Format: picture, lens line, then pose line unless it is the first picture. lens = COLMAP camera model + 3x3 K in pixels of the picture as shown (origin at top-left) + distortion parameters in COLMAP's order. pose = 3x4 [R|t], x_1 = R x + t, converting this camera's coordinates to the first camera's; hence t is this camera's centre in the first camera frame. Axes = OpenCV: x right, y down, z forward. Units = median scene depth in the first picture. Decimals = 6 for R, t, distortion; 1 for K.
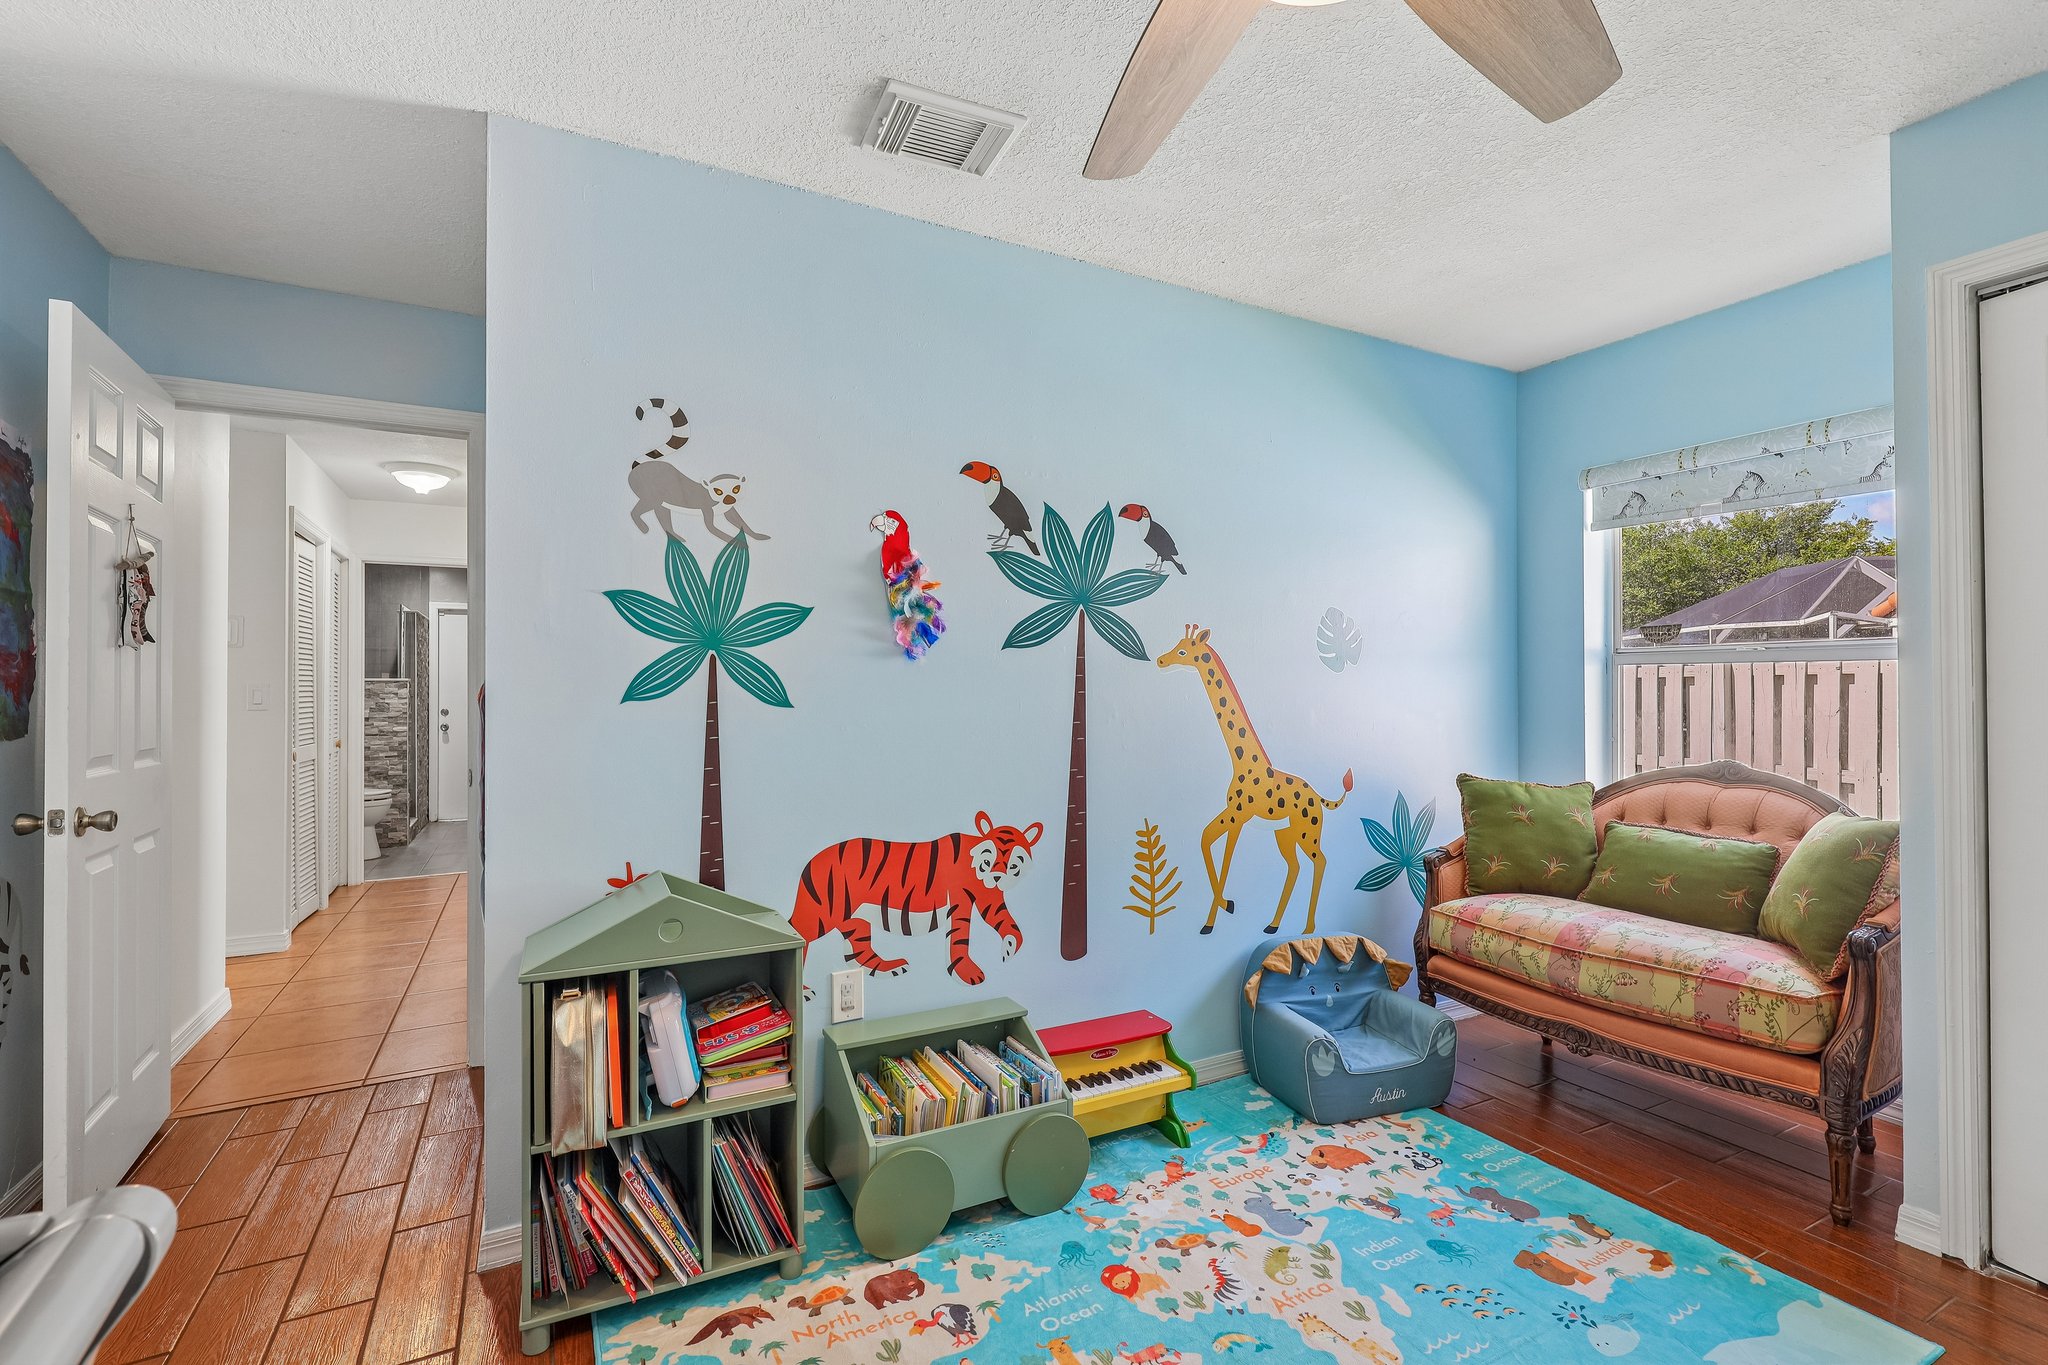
lens RADIAL K [[932.7, 0, 1022.0], [0, 932.7, 681.2], [0, 0, 1]] dist [0.005115, -0.000638]
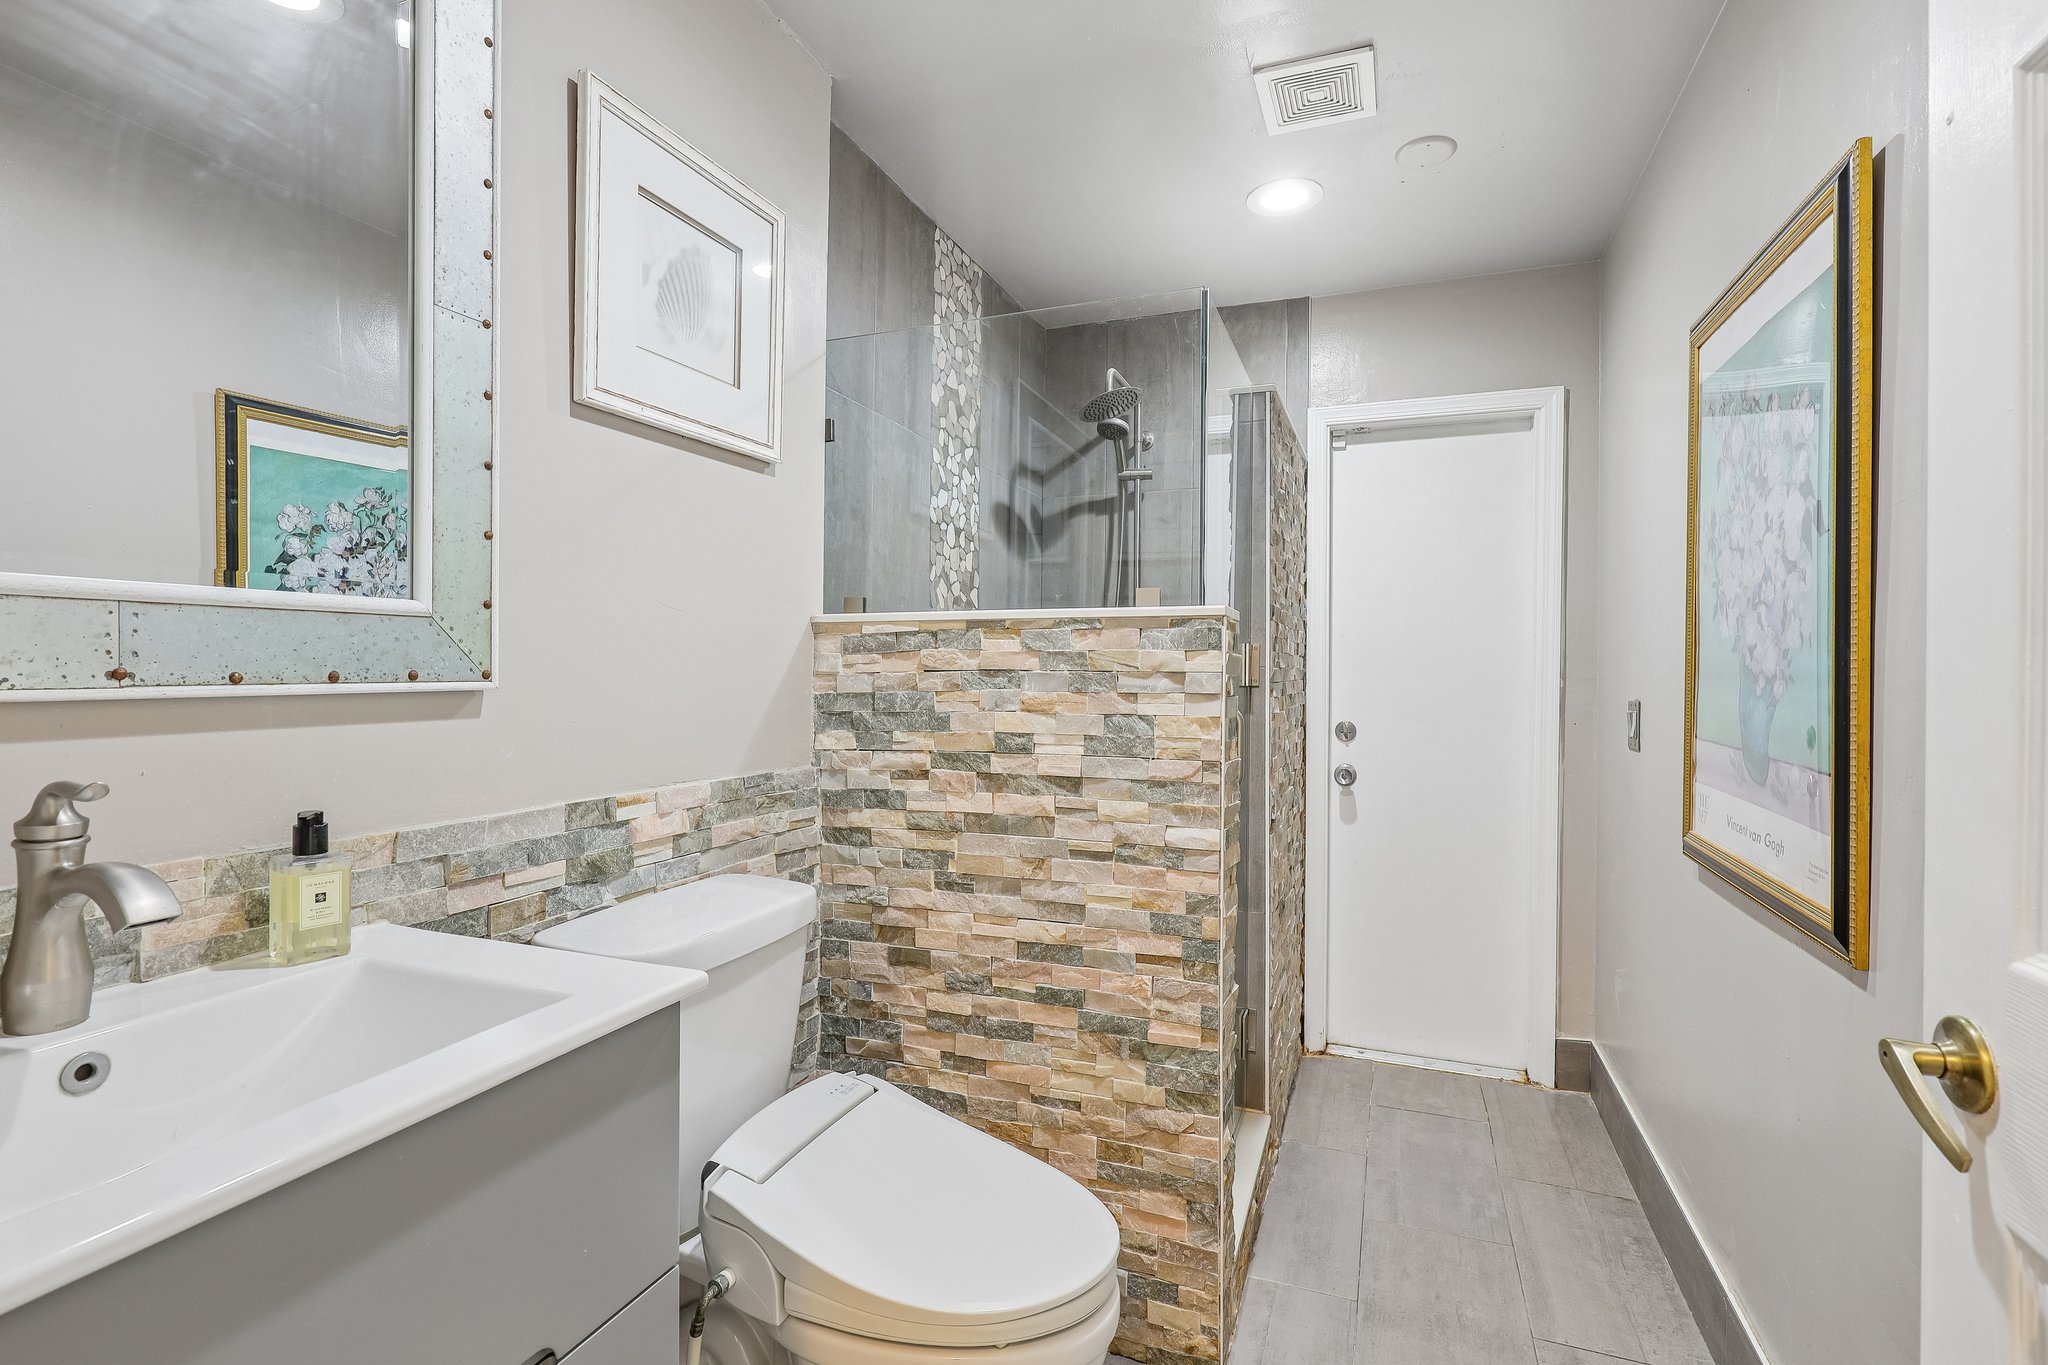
lens RADIAL K [[932.7, 0, 1028.5], [0, 932.7, 675.2], [0, 0, 1]] dist [0.005115, -0.000638]
pose [[0.660041, 0.007054, -0.751196, -0.353107], [0.001077, 0.999946, 0.010337, 0.007206], [0.751228, -0.007632, 0.659998, 0.554349]]
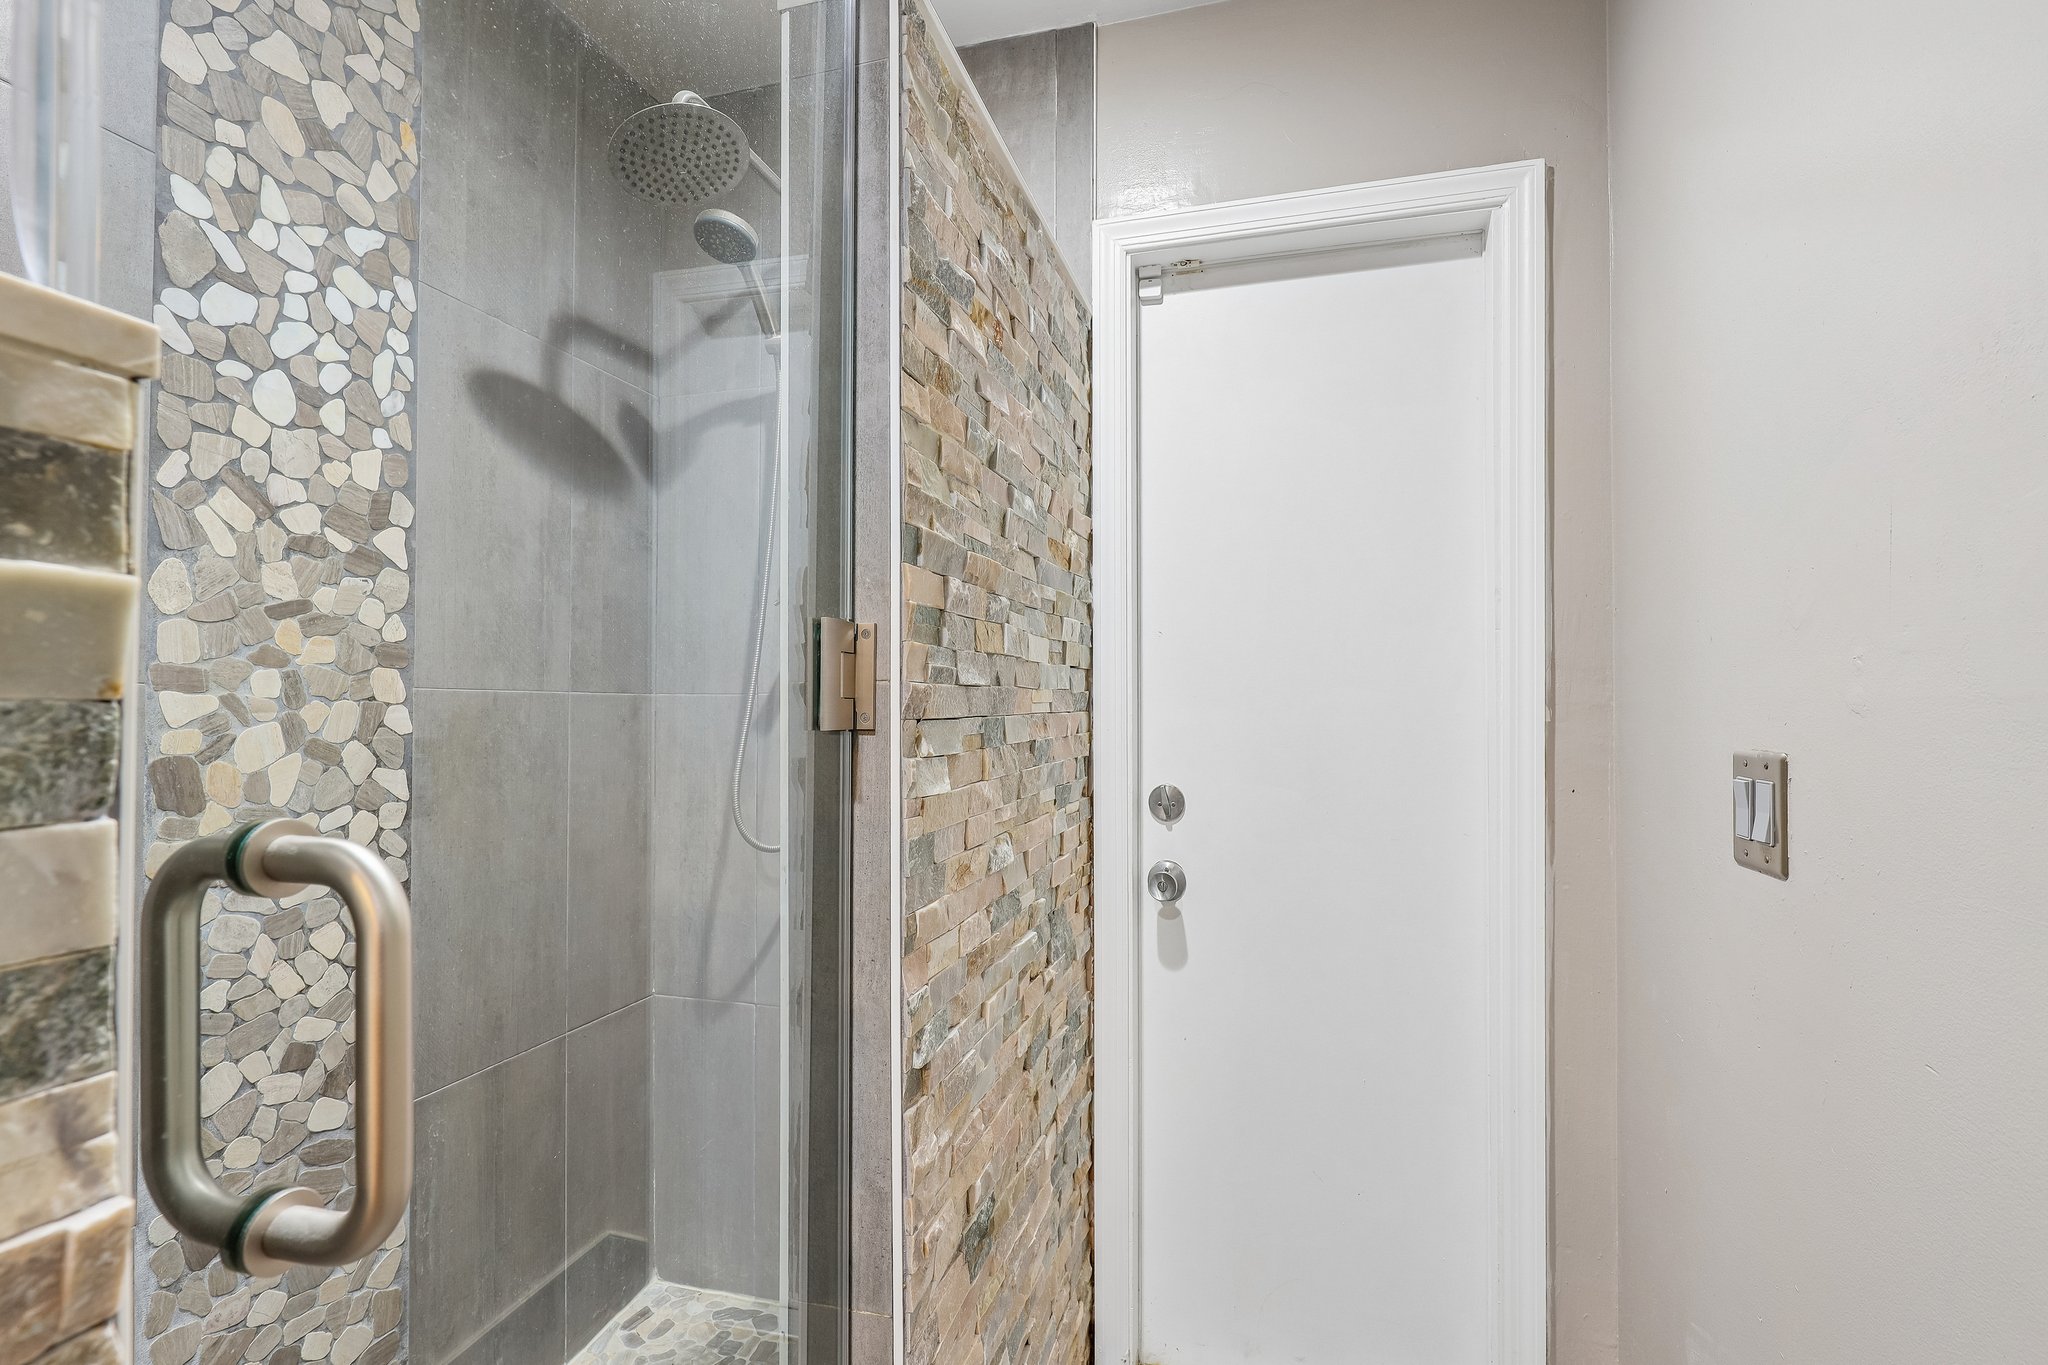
lens RADIAL K [[932.7, 0, 1018.7], [0, 932.7, 694.8], [0, 0, 1]] dist [0.005115, -0.000638]
pose [[0.725318, -0.006791, -0.688380, -0.409411], [0.007448, 0.999970, -0.002017, 0.008988], [0.688373, -0.003664, 0.725347, 0.677404]]
